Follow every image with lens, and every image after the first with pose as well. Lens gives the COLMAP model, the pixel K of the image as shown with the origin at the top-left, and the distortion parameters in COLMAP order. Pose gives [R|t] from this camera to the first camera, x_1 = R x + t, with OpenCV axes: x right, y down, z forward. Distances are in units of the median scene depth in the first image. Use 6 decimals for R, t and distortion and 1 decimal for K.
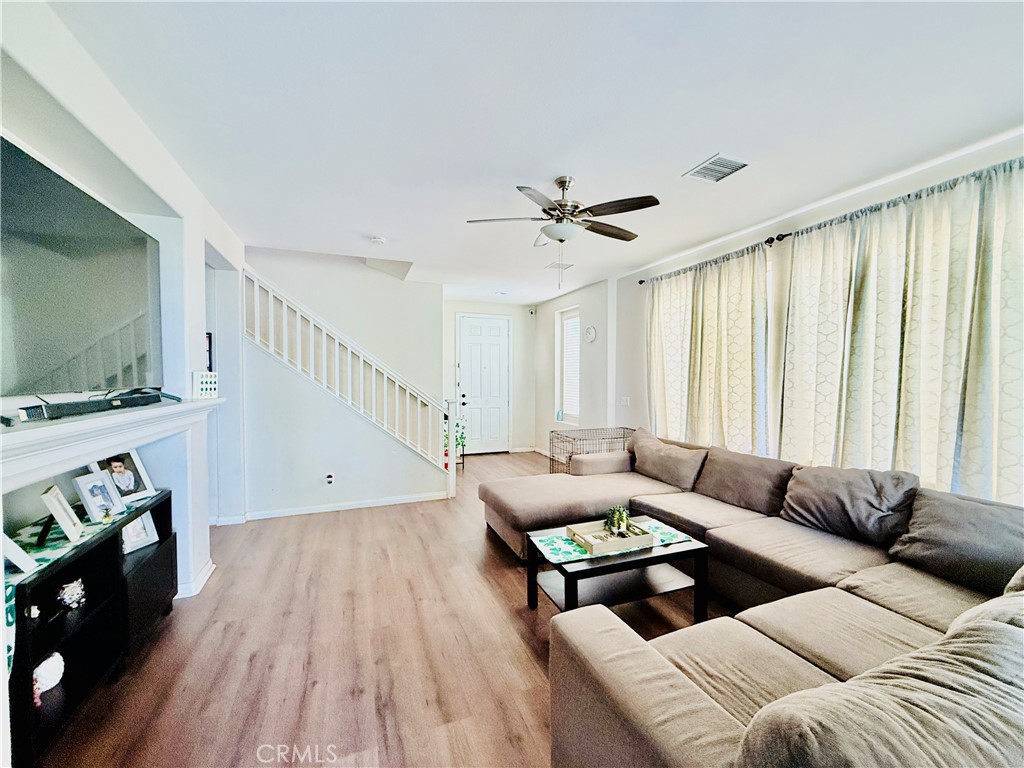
lens RADIAL K [[406.7, 0, 513.1], [0, 406.7, 391.1], [0, 0, 1]] dist [-0.002518, 0.000338]
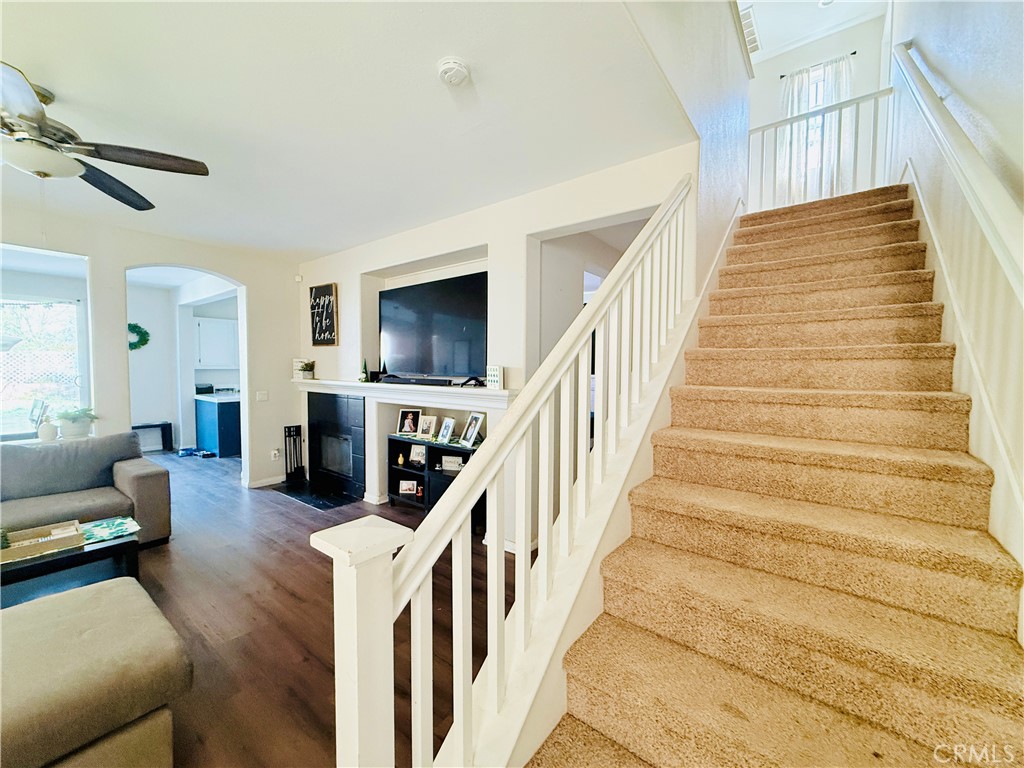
lens RADIAL K [[406.7, 0, 508.5], [0, 406.7, 382.9], [0, 0, 1]] dist [-0.002518, 0.000338]
pose [[-0.860144, 0.014513, -0.509845, -0.175943], [-0.027604, 0.996806, 0.074945, -0.074360], [0.509304, 0.078538, -0.856996, 1.723030]]
